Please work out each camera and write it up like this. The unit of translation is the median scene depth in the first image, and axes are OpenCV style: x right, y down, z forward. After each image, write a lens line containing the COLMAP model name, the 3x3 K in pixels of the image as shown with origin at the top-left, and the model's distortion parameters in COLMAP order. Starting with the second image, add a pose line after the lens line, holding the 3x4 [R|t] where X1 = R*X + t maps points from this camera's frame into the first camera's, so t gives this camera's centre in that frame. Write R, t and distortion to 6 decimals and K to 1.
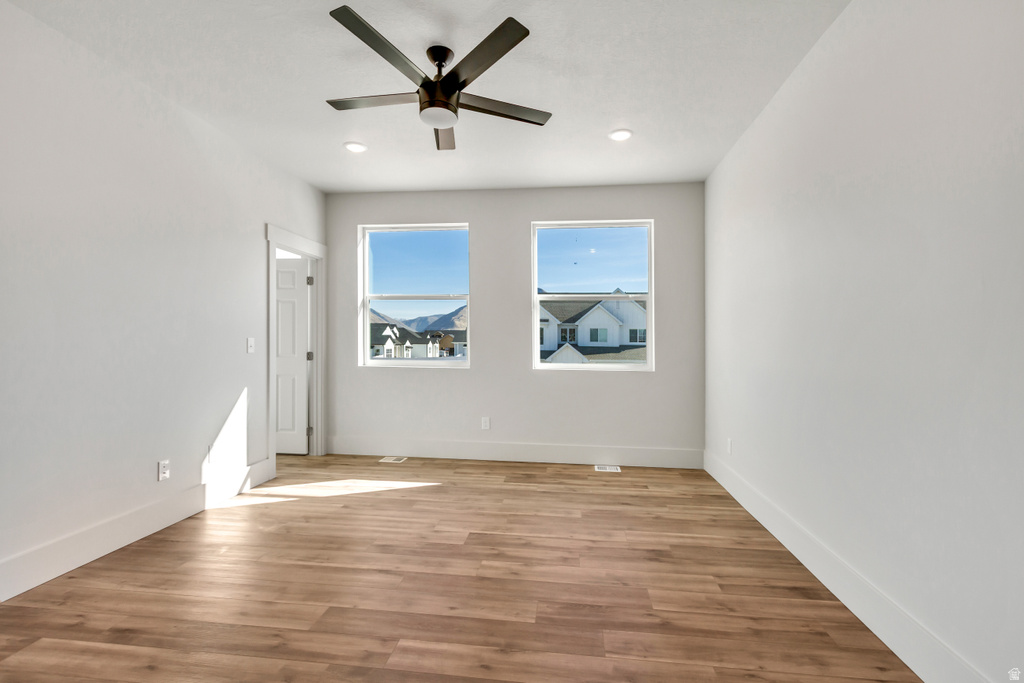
lens RADIAL K [[472.0, 0, 514.6], [0, 472.0, 335.0], [0, 0, 1]] dist [0.007406, -0.001274]
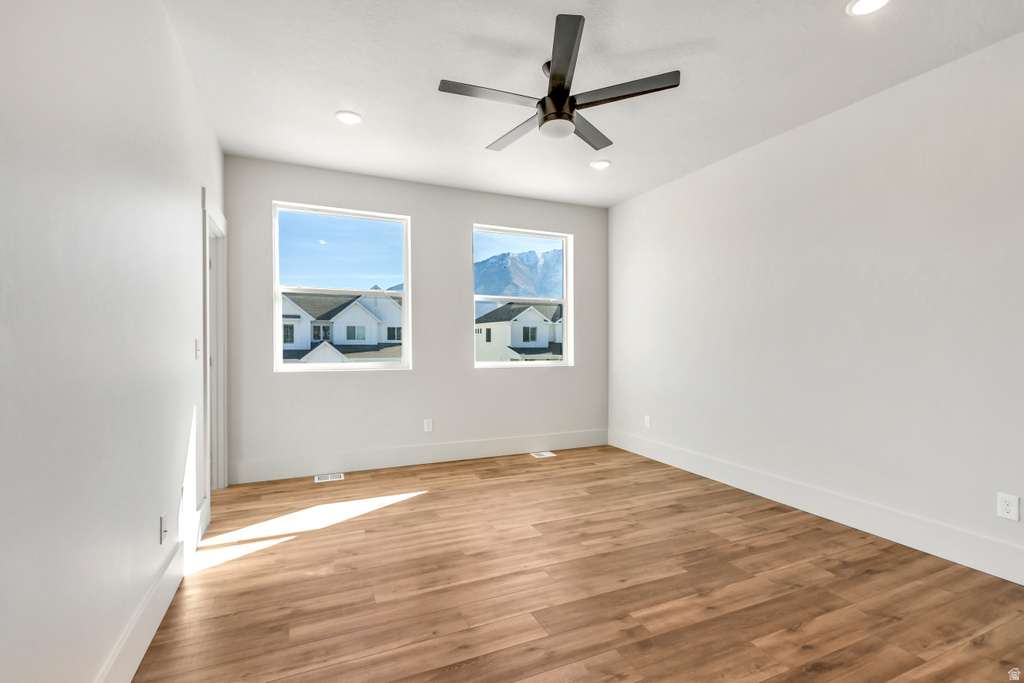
lens RADIAL K [[472.0, 0, 514.6], [0, 472.0, 335.0], [0, 0, 1]] dist [0.007406, -0.001274]
pose [[0.854984, -0.000994, 0.518653, -0.594802], [-0.001576, 0.999989, 0.004515, -0.005092], [-0.518652, -0.004677, 0.854973, 0.115256]]
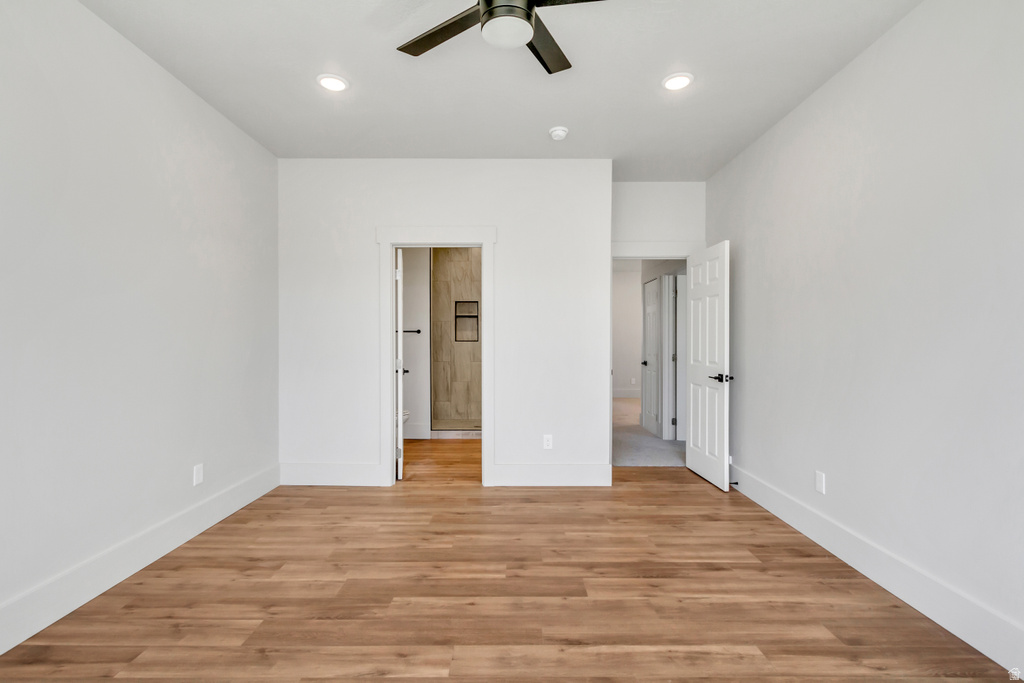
lens RADIAL K [[473.2, 0, 511.0], [0, 473.2, 345.7], [0, 0, 1]] dist [0.003406, 0.000614]
pose [[-0.992917, -0.011471, -0.118257, -0.055881], [-0.010690, 0.999917, -0.007240, 0.014213], [0.118330, -0.005924, -0.992957, 1.304680]]
